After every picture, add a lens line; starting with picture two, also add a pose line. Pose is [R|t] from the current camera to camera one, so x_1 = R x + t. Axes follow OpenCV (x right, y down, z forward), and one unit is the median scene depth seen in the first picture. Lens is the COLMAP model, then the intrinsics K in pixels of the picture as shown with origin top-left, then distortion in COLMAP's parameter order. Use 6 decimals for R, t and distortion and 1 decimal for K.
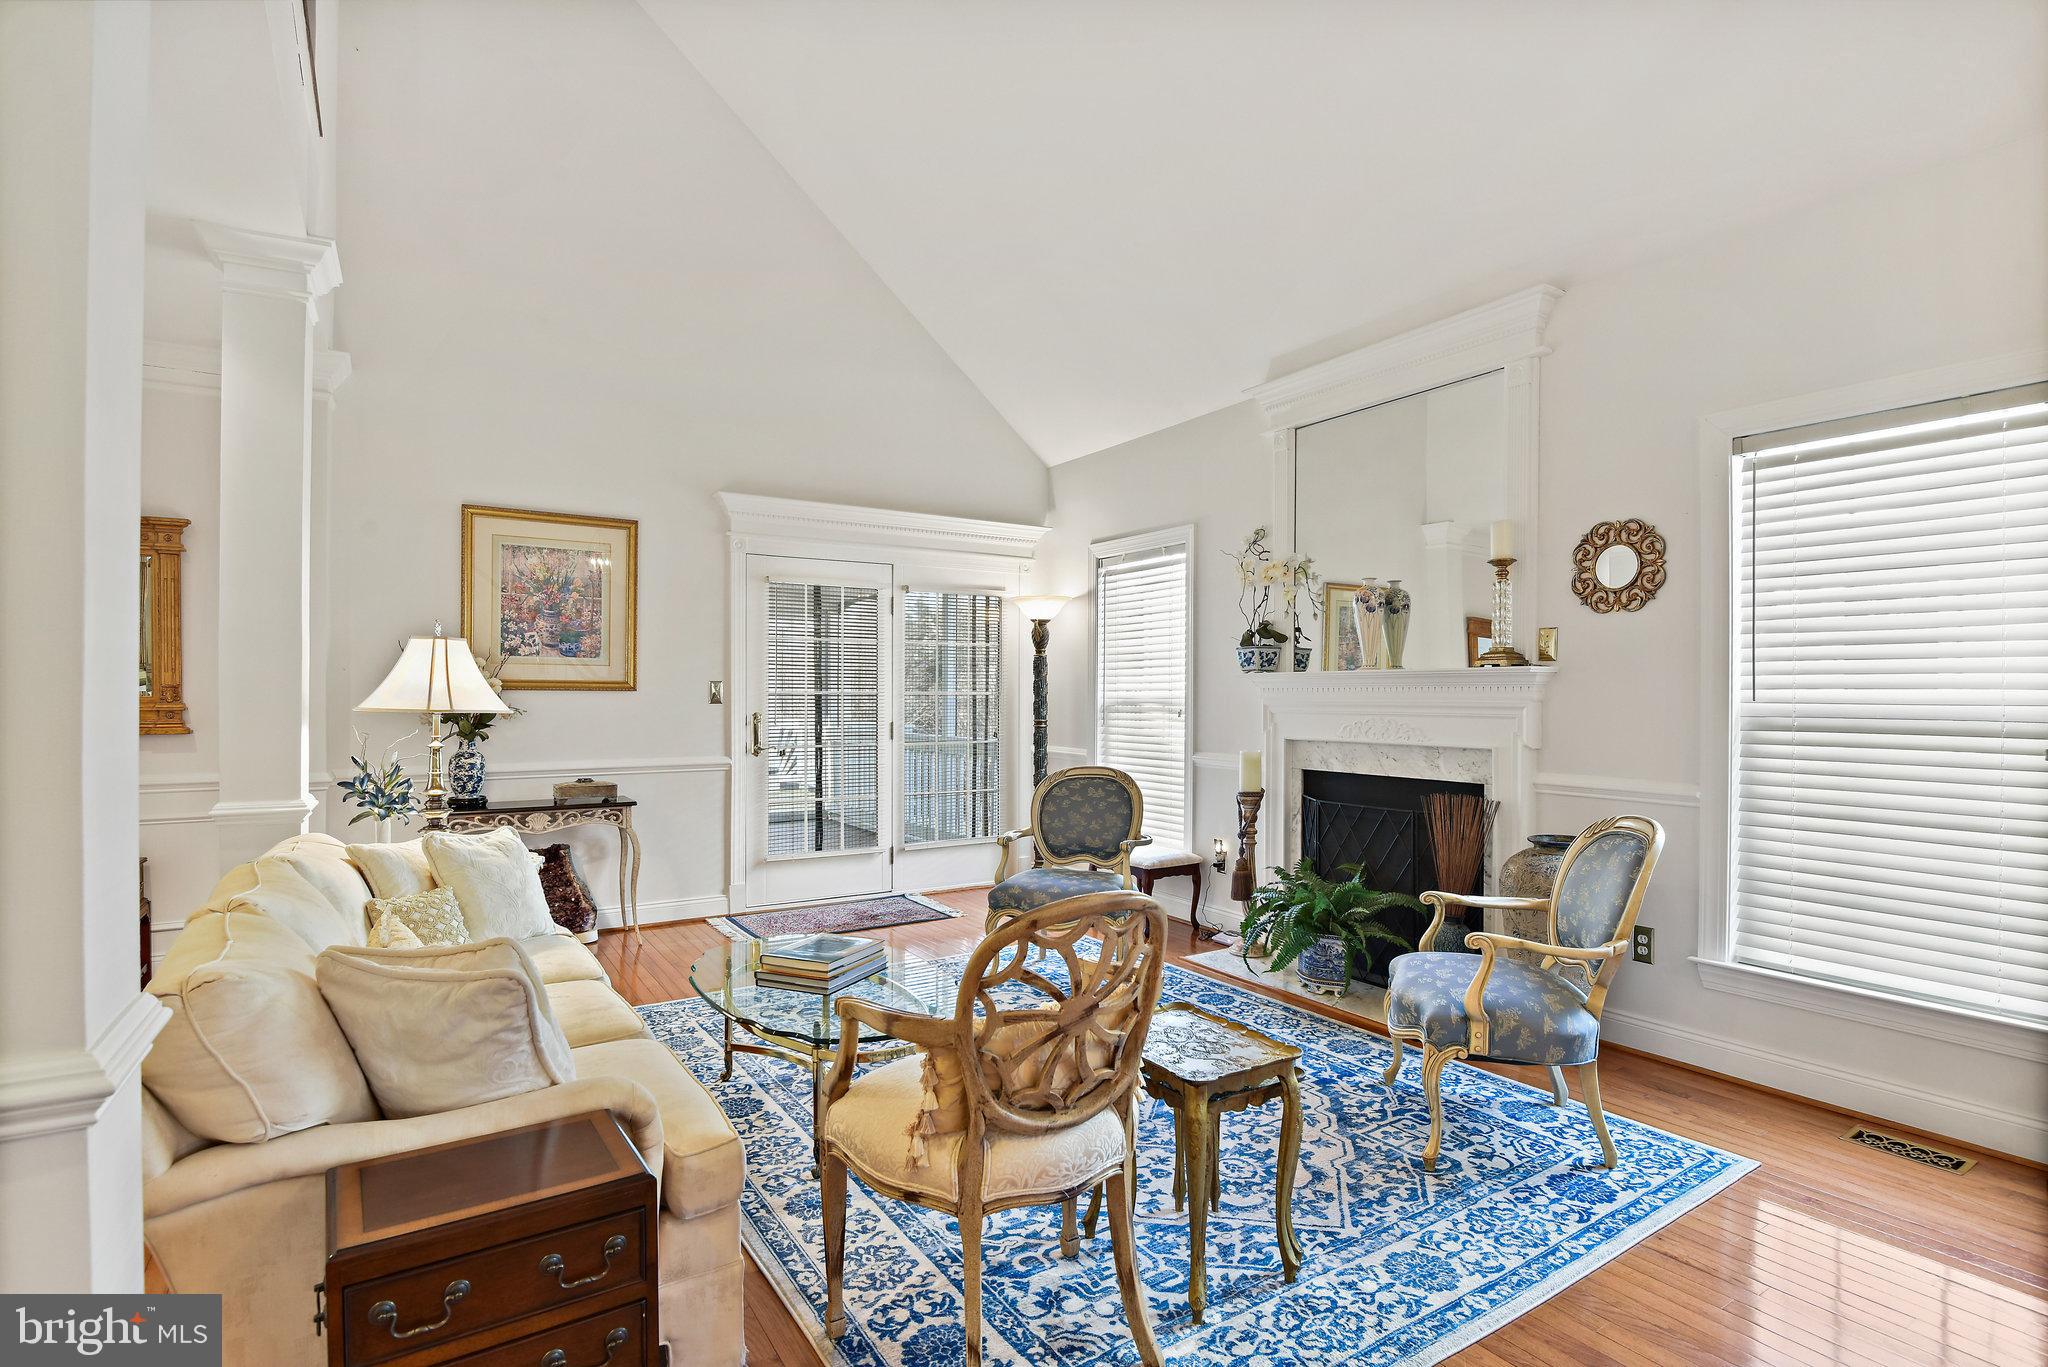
lens RADIAL K [[994.2, 0, 1028.1], [0, 994.2, 692.0], [0, 0, 1]] dist [-0.011505, -0.006203]
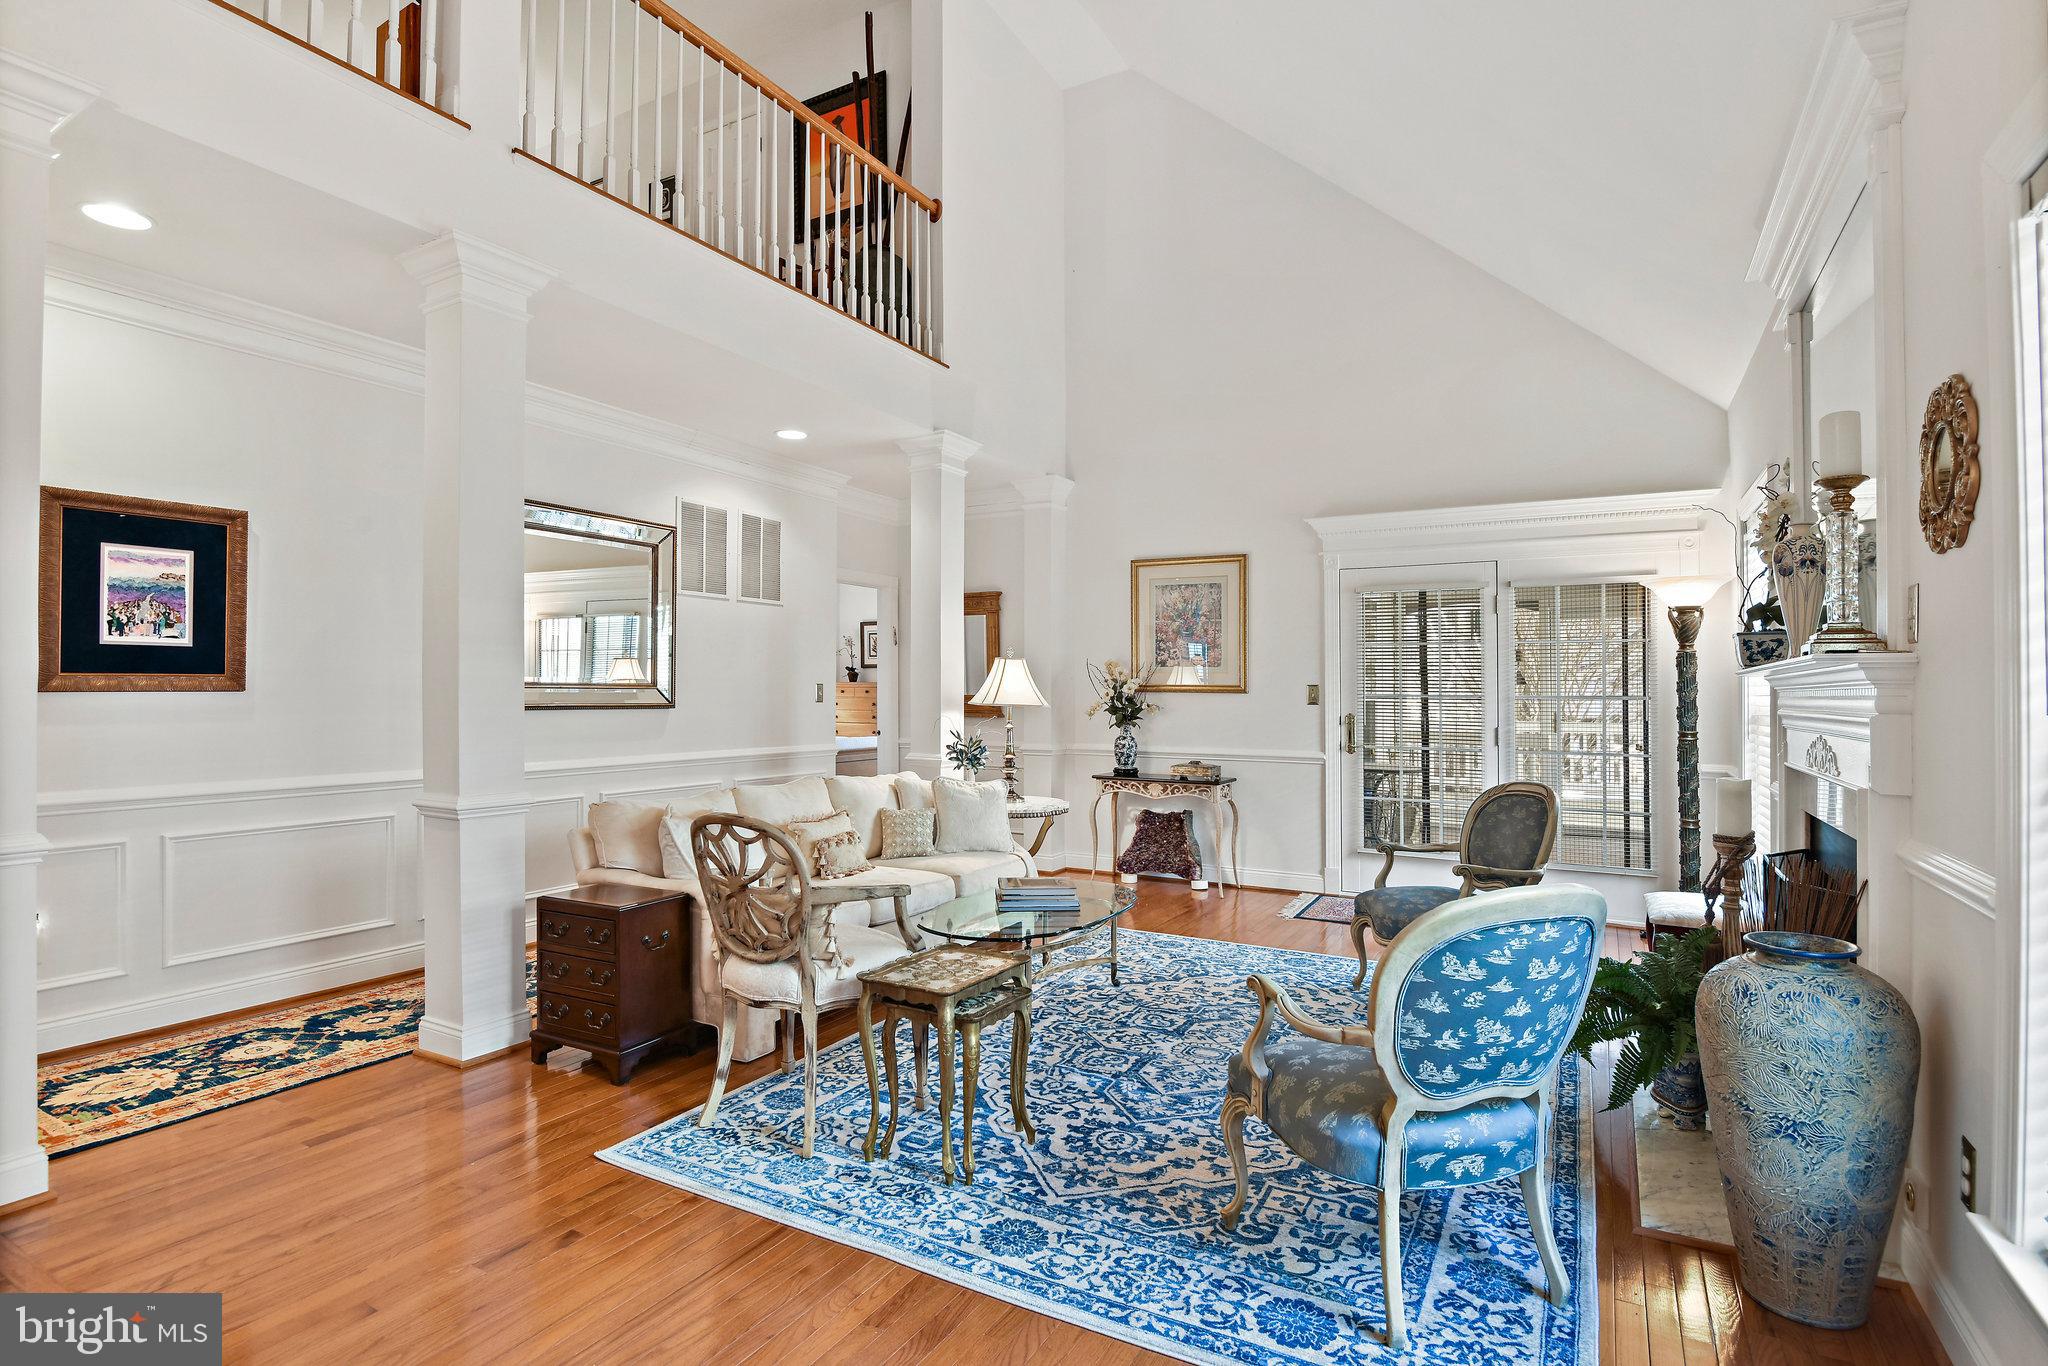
lens RADIAL K [[994.2, 0, 1084.9], [0, 994.2, 679.4], [0, 0, 1]] dist [-0.011505, -0.006203]
pose [[0.491865, -0.009668, -0.870618, 0.599286], [-0.006019, 0.999877, -0.014504, 0.000979], [0.870651, 0.012374, 0.491746, 0.234865]]
